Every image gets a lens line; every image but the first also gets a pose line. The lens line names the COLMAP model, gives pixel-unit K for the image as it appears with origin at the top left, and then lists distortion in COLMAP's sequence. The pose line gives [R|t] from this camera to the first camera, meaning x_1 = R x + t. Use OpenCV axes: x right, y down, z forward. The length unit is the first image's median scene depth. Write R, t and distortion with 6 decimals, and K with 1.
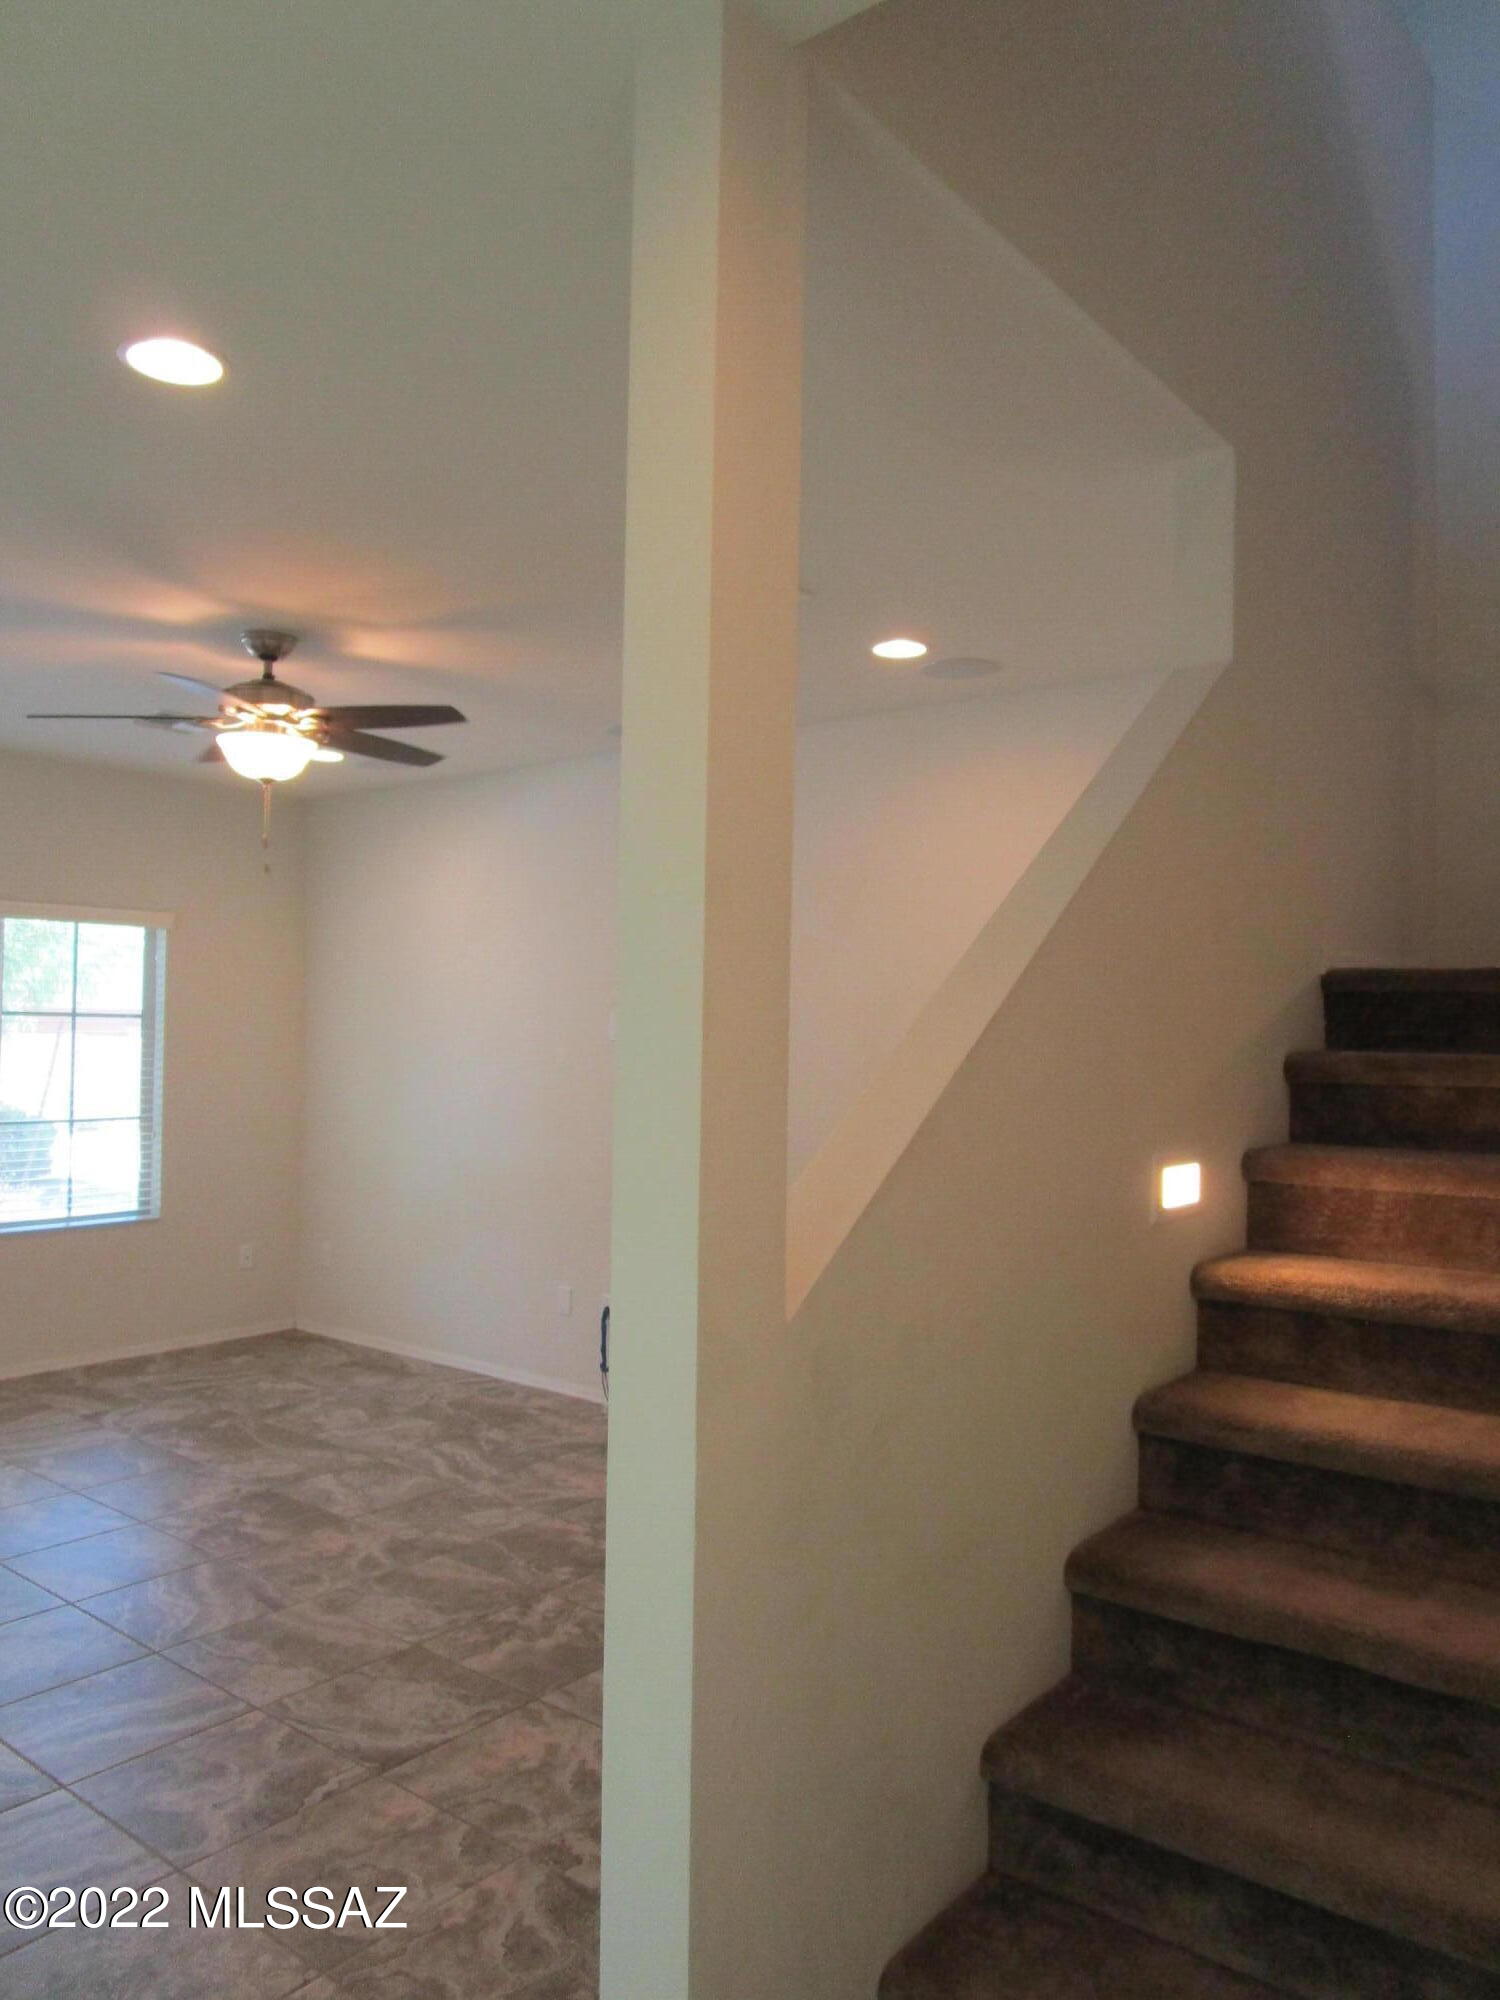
lens RADIAL K [[1430.4, 0, 750.0], [0, 1430.4, 1000.0], [0, 0, 1]] dist [-0.026264, 0.001433]
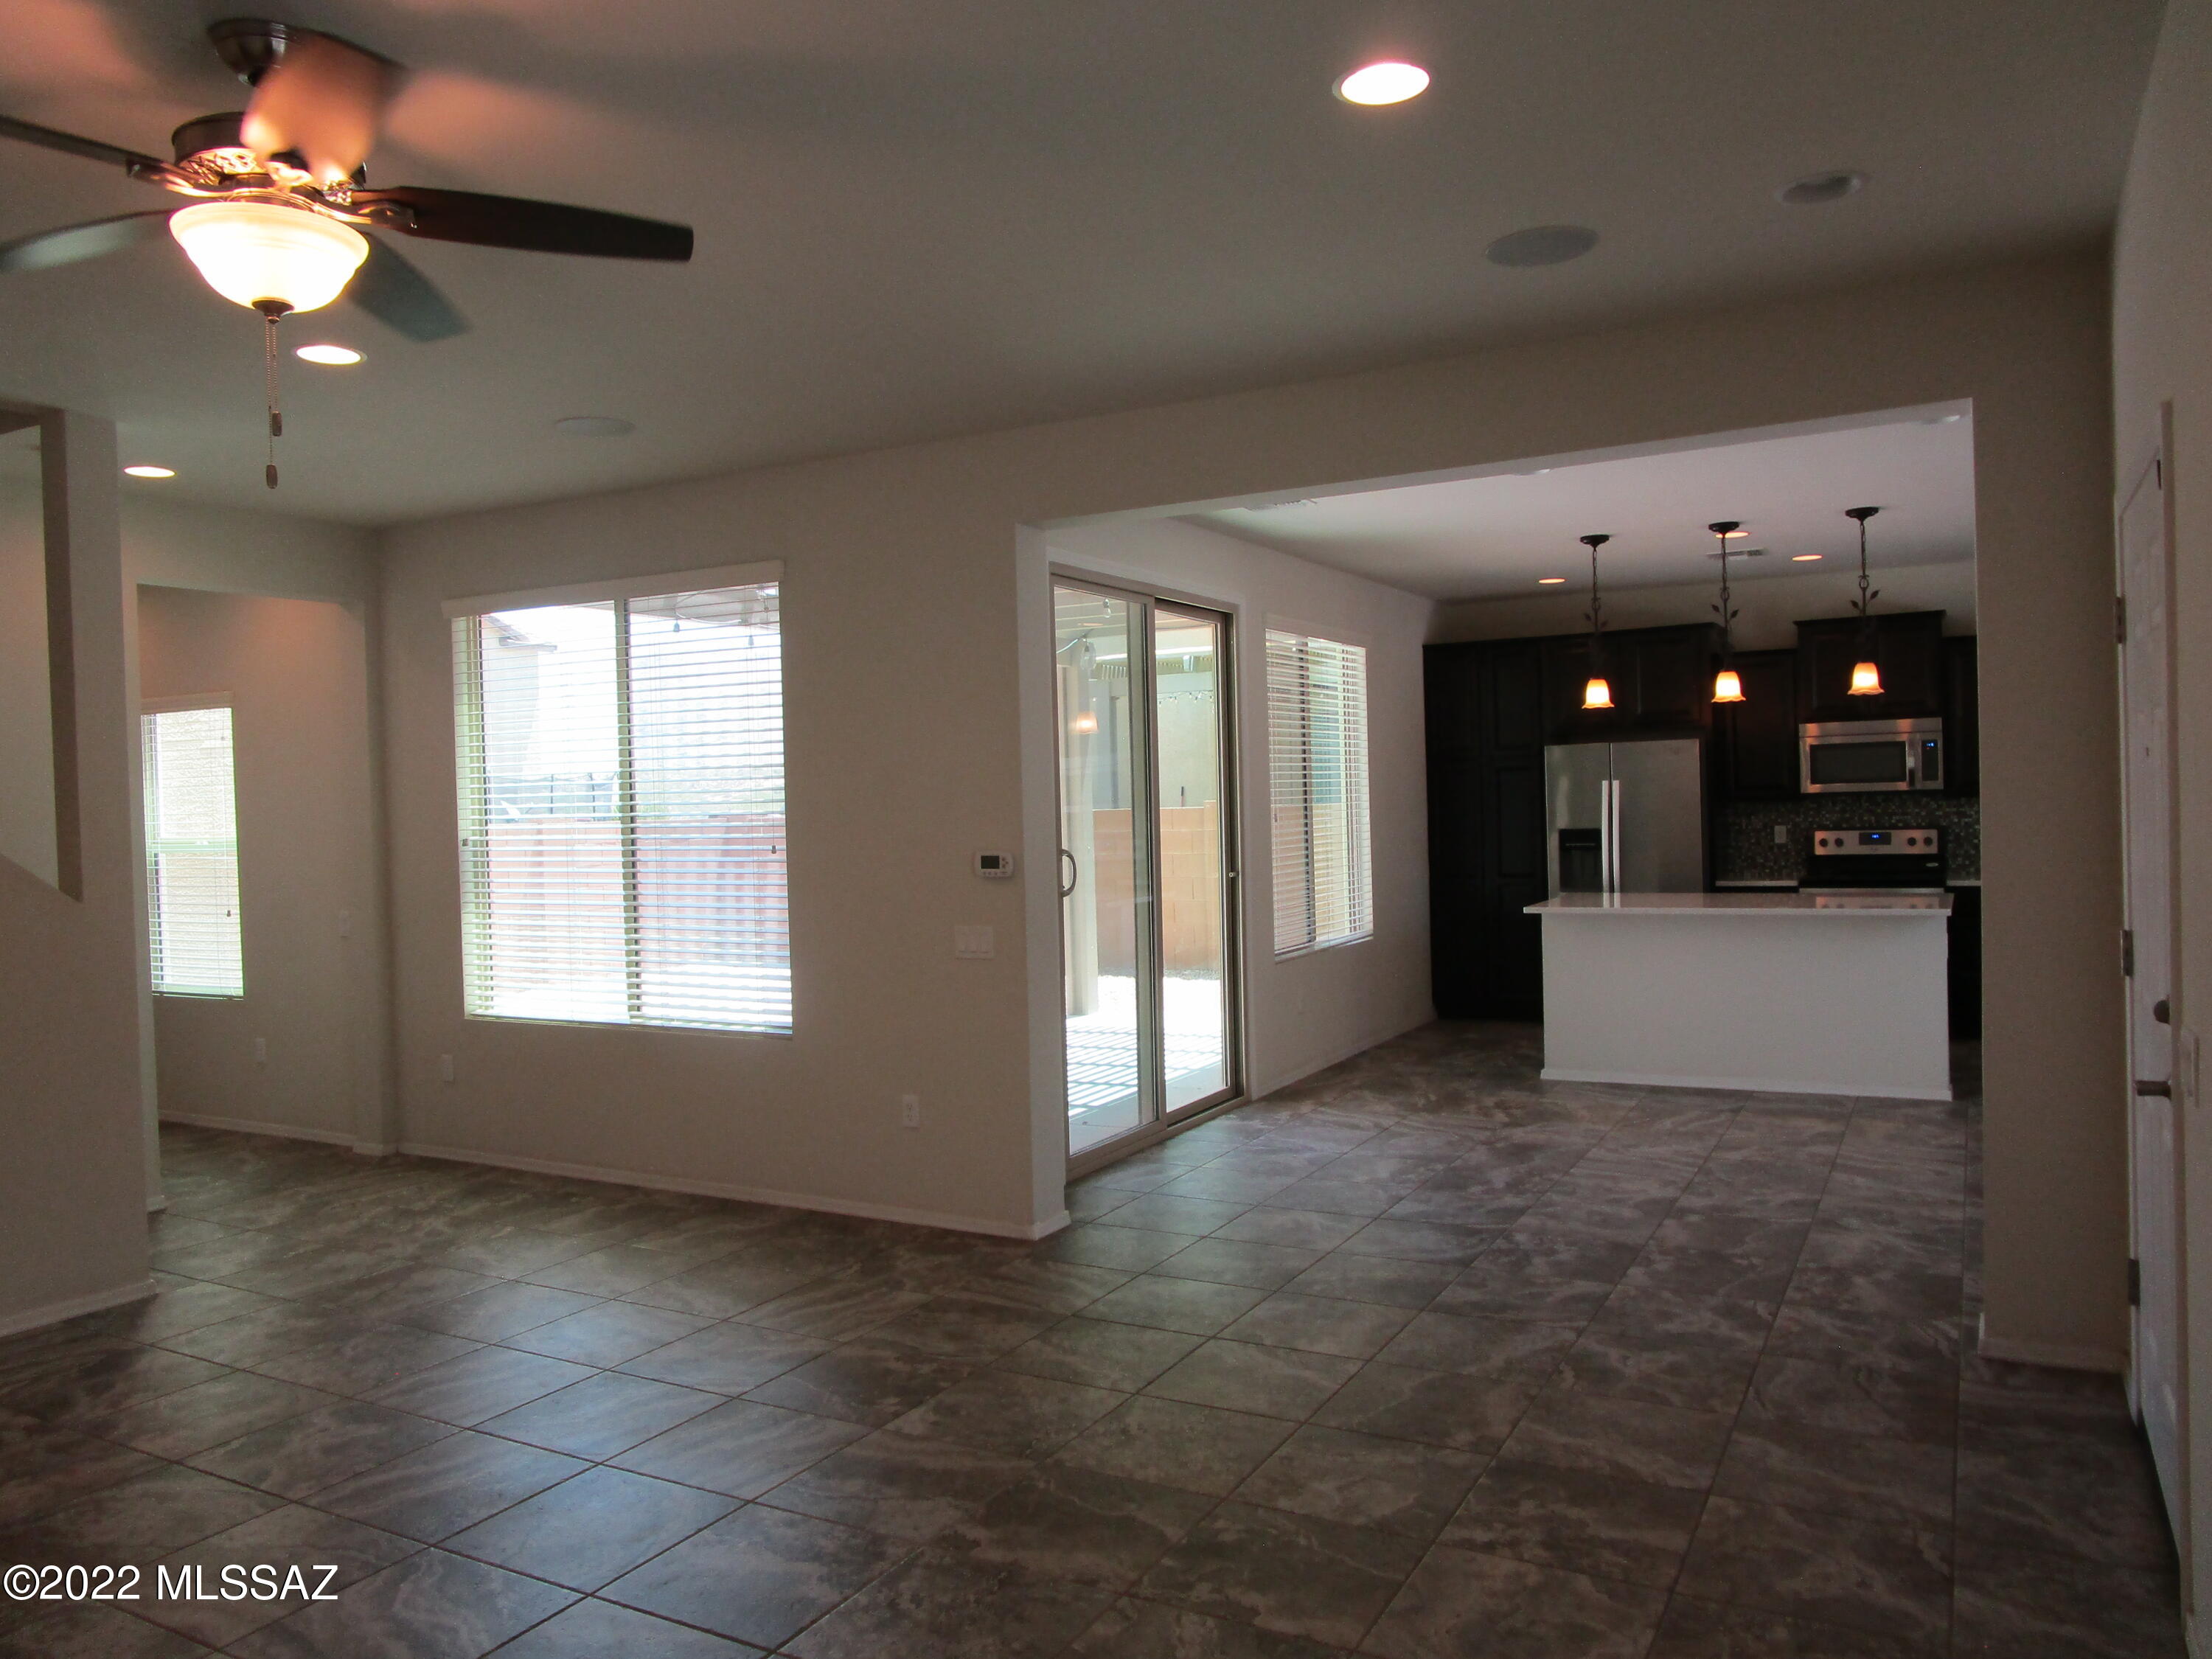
lens RADIAL K [[1582.0, 0, 1106.0], [0, 1582.0, 829.5], [0, 0, 1]] dist [-0.026264, 0.001433]
pose [[-0.985959, 0.009198, -0.166732, -0.557382], [0.009845, 0.999947, -0.003058, 0.053969], [0.166695, -0.004657, -0.985998, 1.660405]]
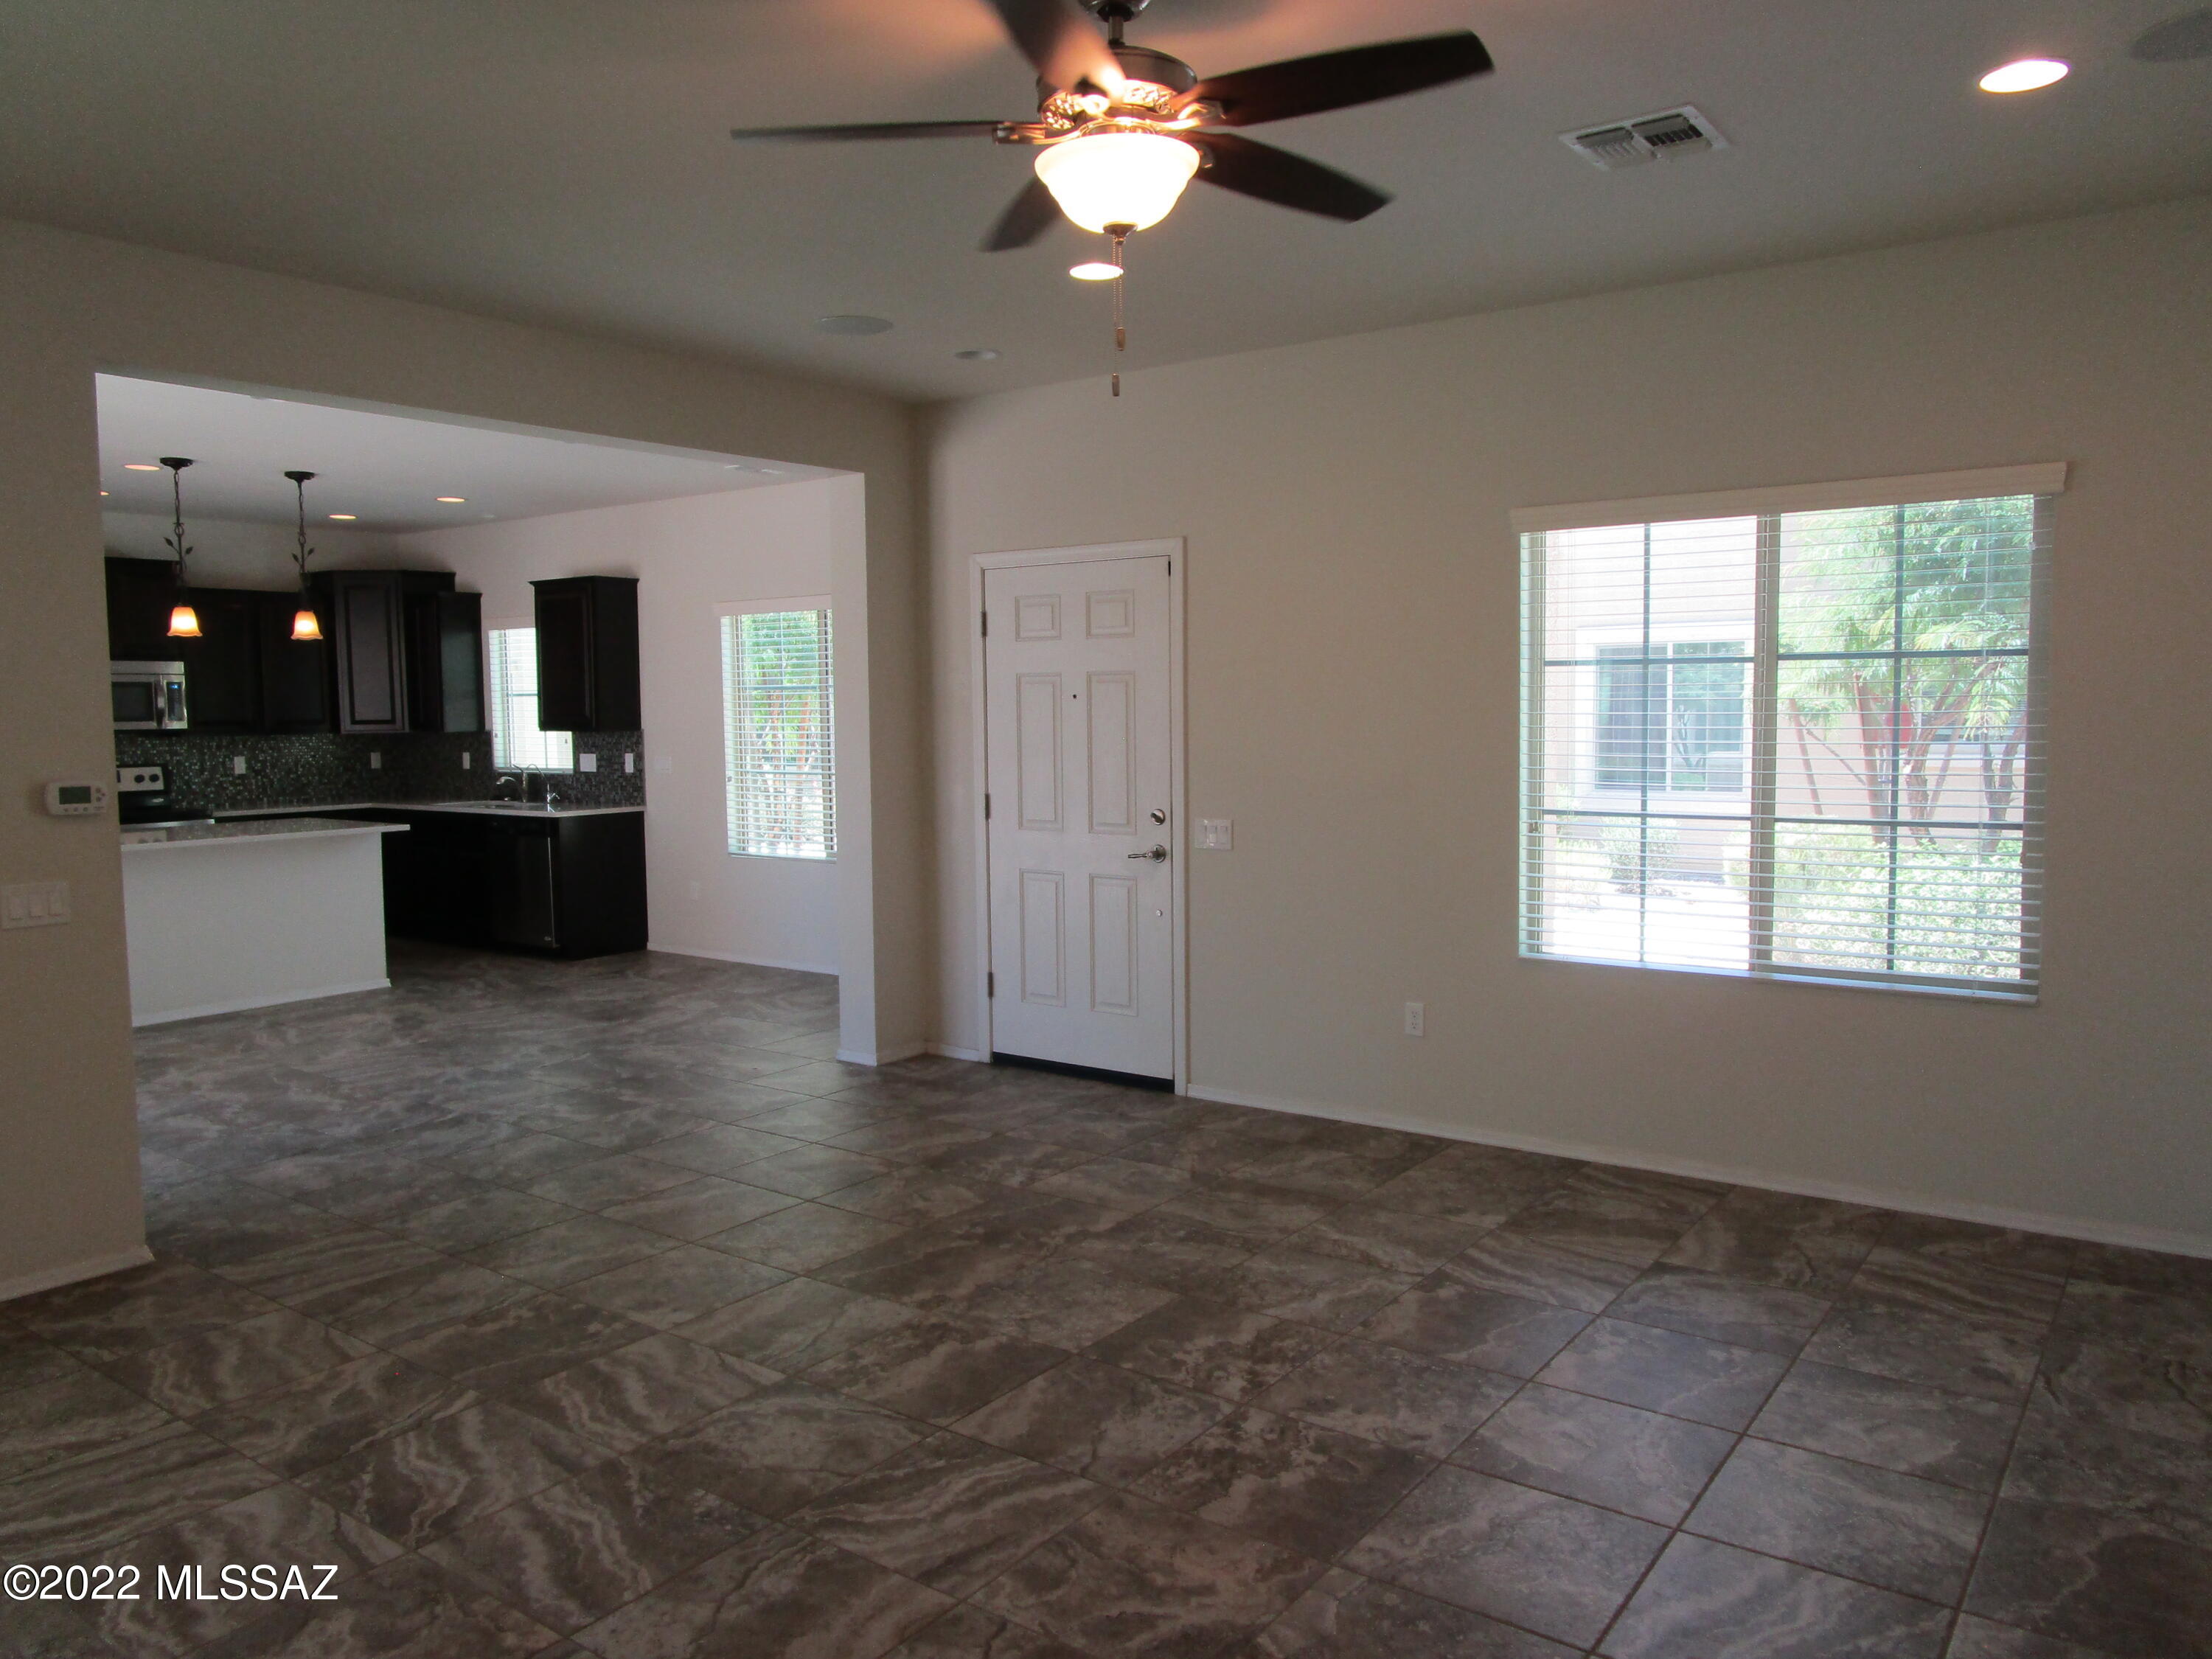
lens RADIAL K [[1558.2, 0, 1107.5], [0, 1558.2, 860.9], [0, 0, 1]] dist [-0.027702, -0.002896]
pose [[0.047601, 0.075161, -0.996035, 0.298260], [0.026874, 0.996708, 0.076496, 0.060466], [0.998505, -0.030408, 0.045424, 0.978465]]
